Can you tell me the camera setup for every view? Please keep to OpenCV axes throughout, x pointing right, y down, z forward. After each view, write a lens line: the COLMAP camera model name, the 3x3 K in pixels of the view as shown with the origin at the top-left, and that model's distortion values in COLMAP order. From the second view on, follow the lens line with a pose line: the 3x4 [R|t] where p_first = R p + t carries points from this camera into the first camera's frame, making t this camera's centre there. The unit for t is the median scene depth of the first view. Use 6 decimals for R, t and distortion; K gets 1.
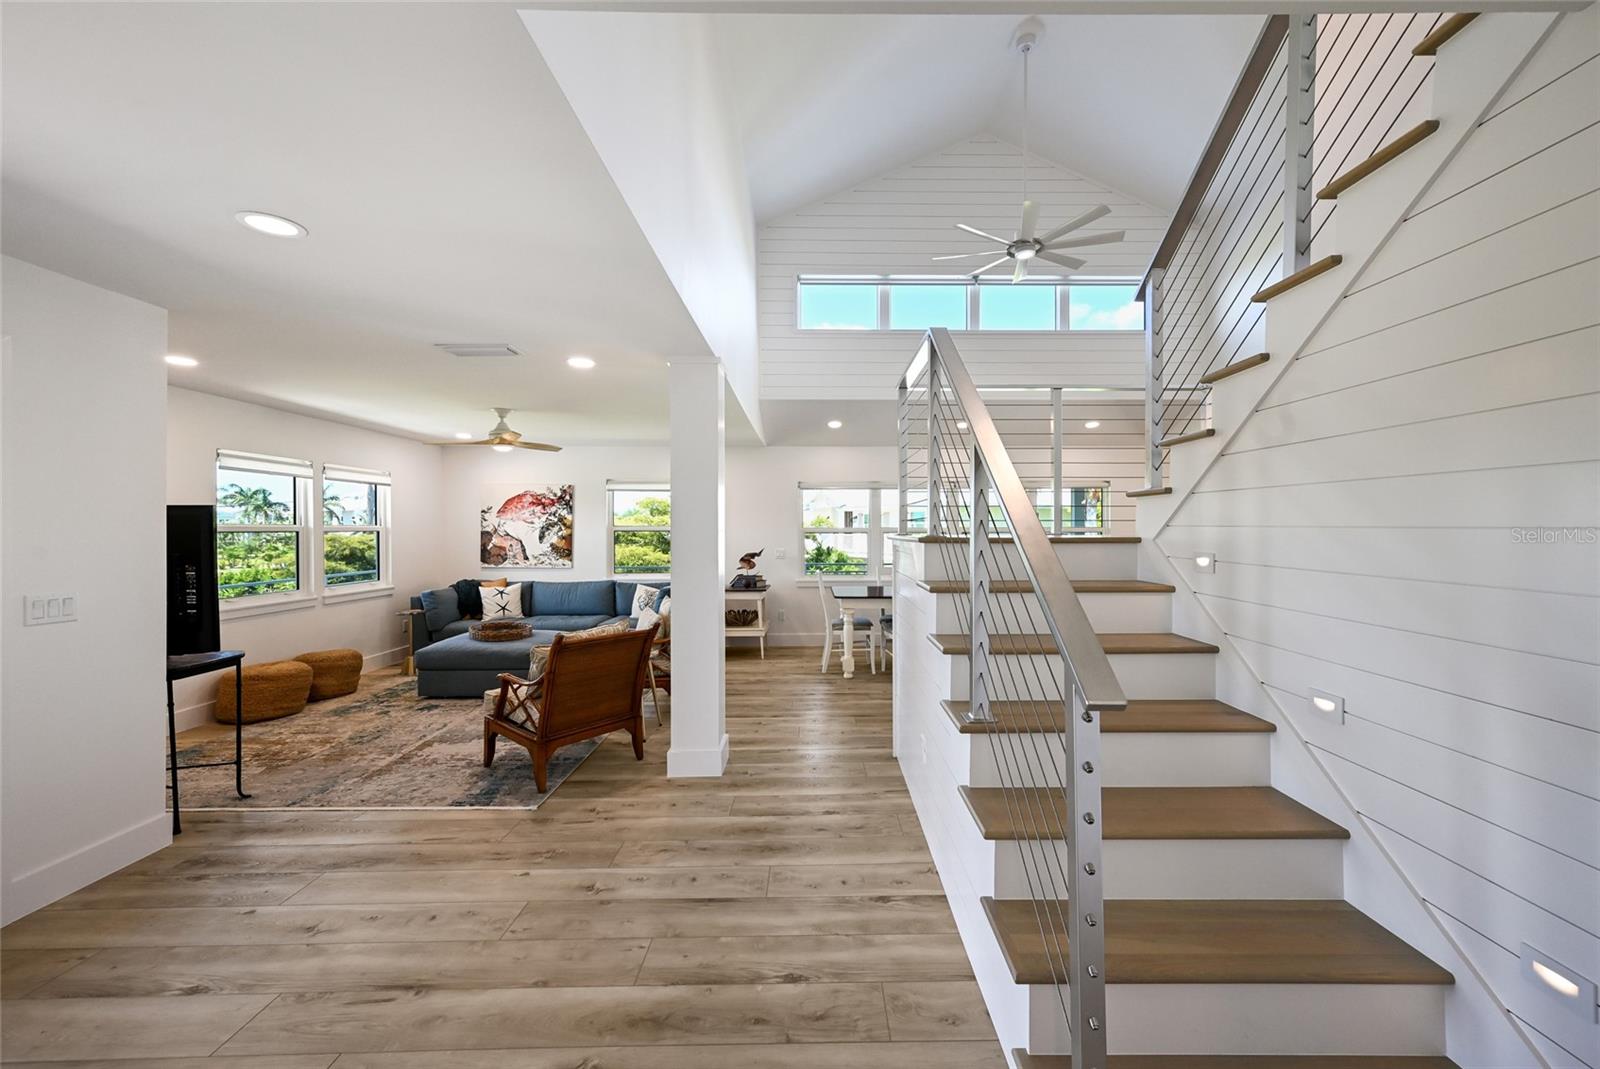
lens RADIAL K [[636.1, 0, 825.4], [0, 636.1, 534.3], [0, 0, 1]] dist [-0.002017, -0.000060]
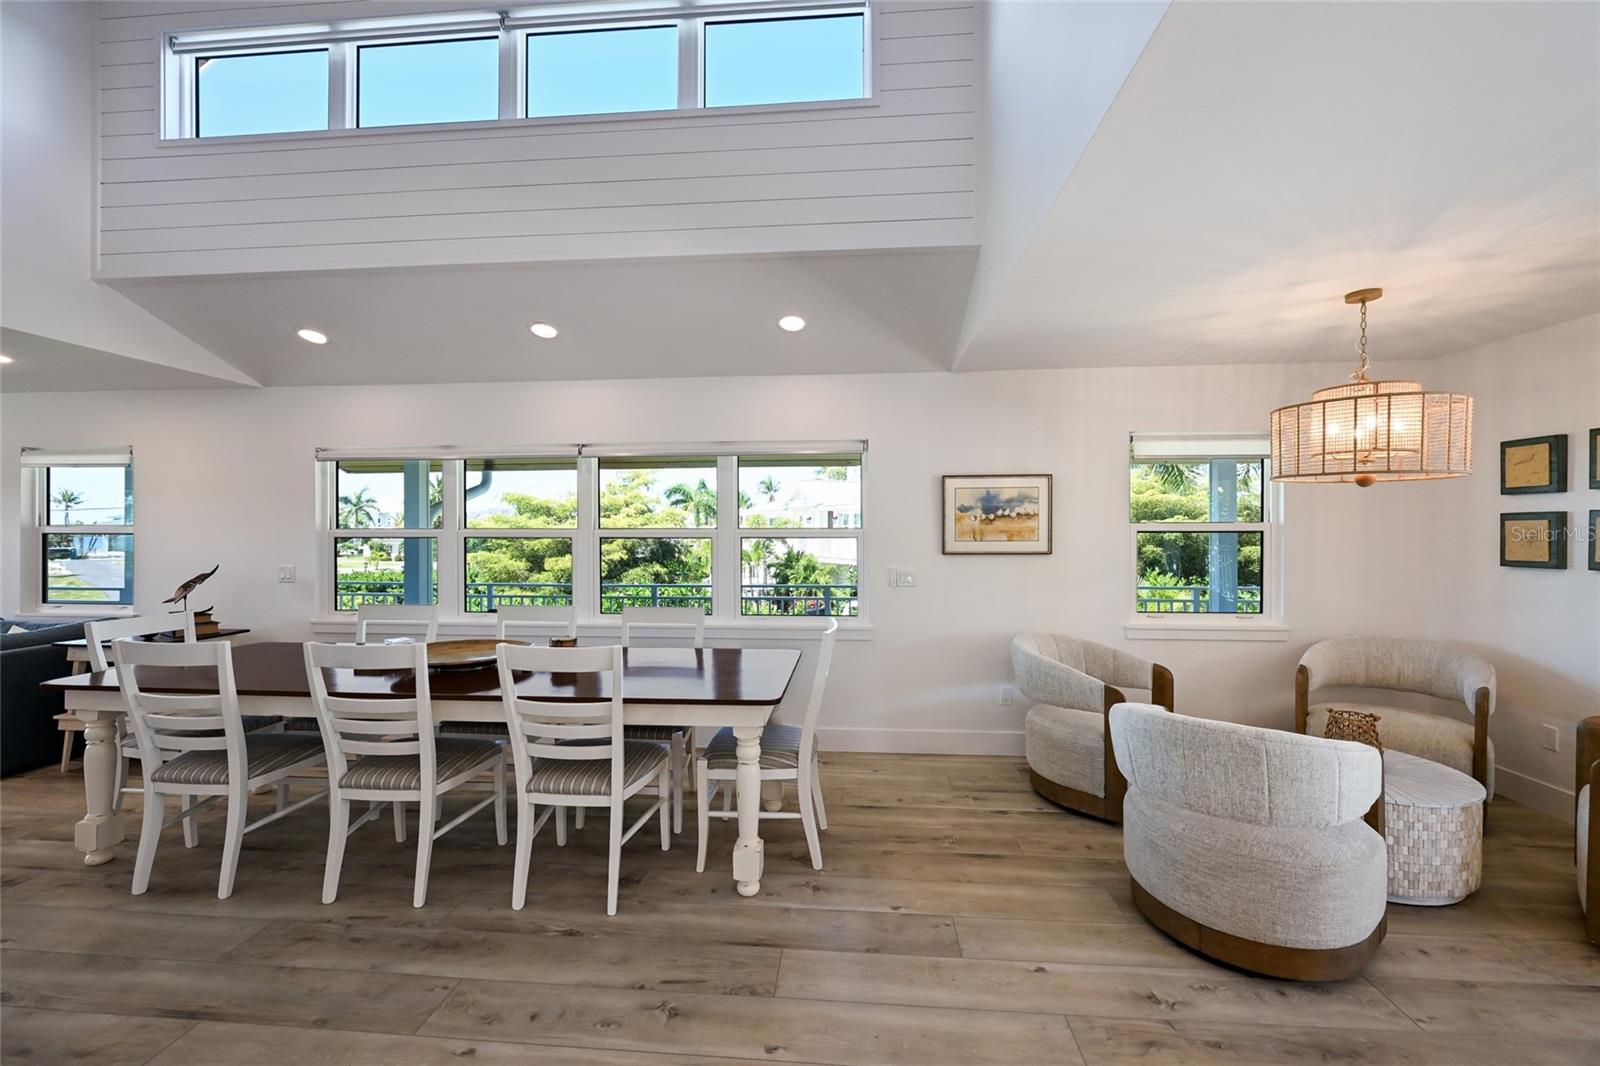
lens RADIAL K [[645.2, 0, 799.6], [0, 645.2, 525.8], [0, 0, 1]] dist [-0.009069, 0.000017]
pose [[0.995044, -0.001326, -0.099422, 0.330814], [-0.000229, 0.999878, -0.015632, -0.004824], [0.099431, 0.015577, 0.994923, 0.480326]]
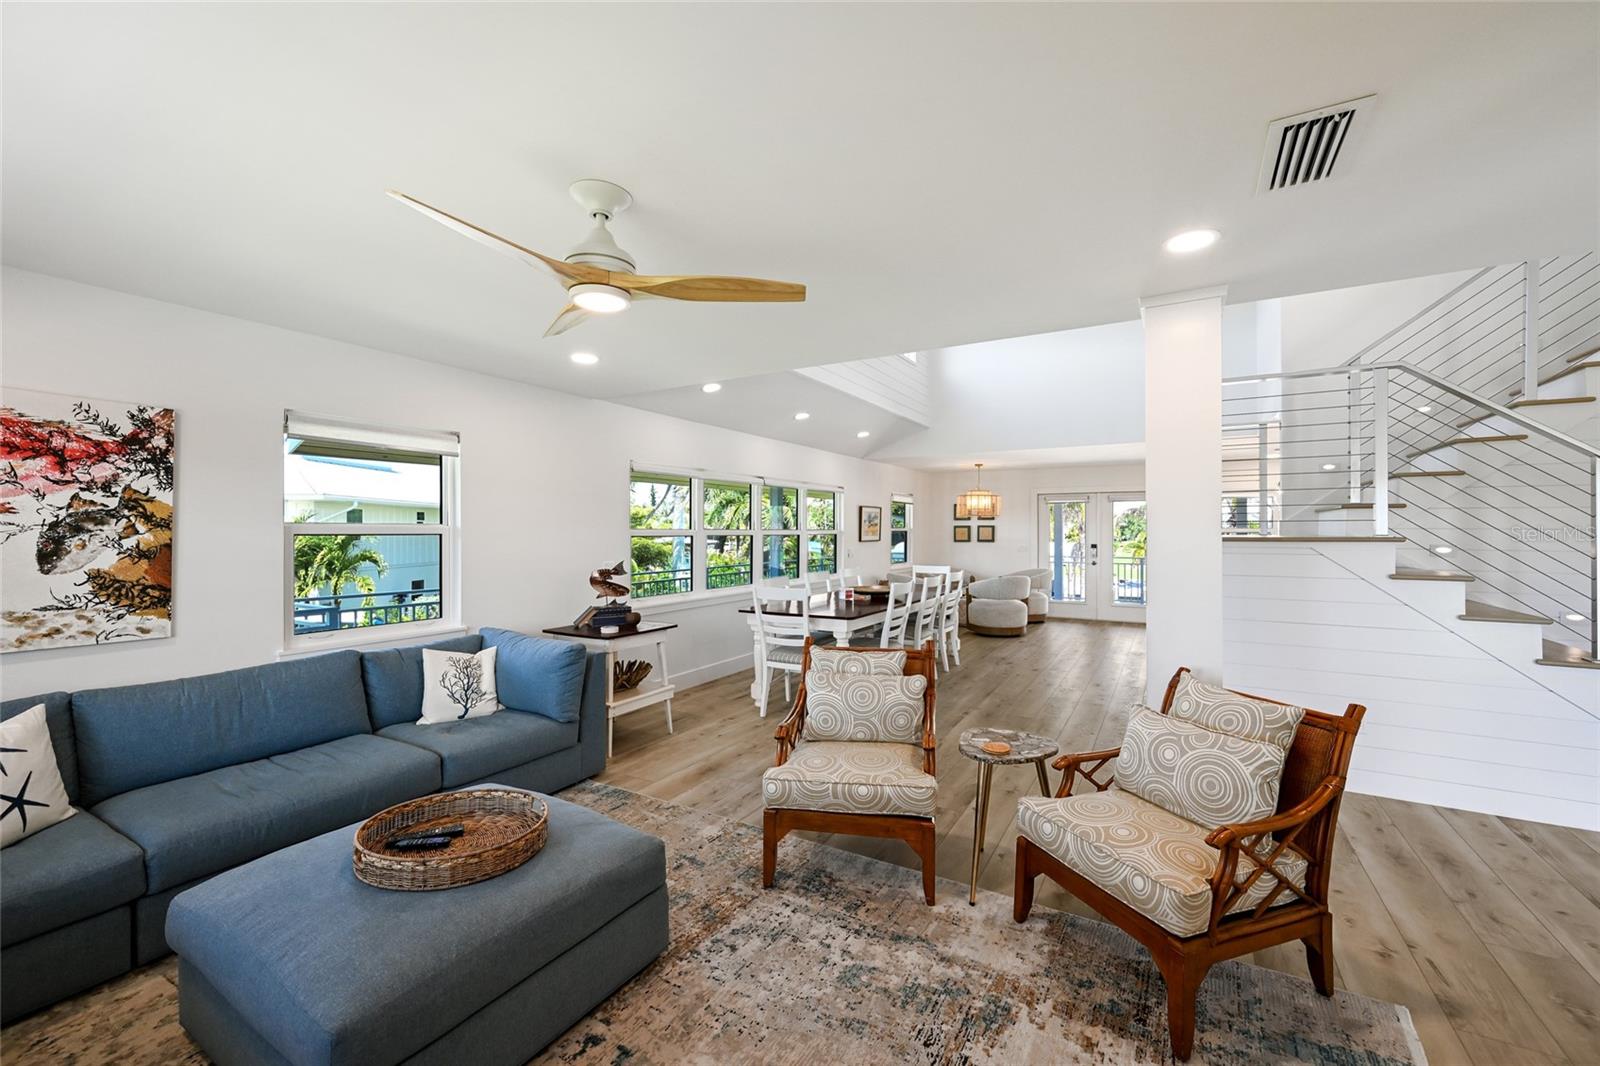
lens RADIAL K [[636.1, 0, 825.4], [0, 636.1, 532.8], [0, 0, 1]] dist [-0.002017, -0.000060]
pose [[0.508831, -0.000732, 0.860866, -0.525157], [0.007032, 0.999970, -0.003306, -0.002643], [-0.860838, 0.007736, 0.508821, 0.495452]]
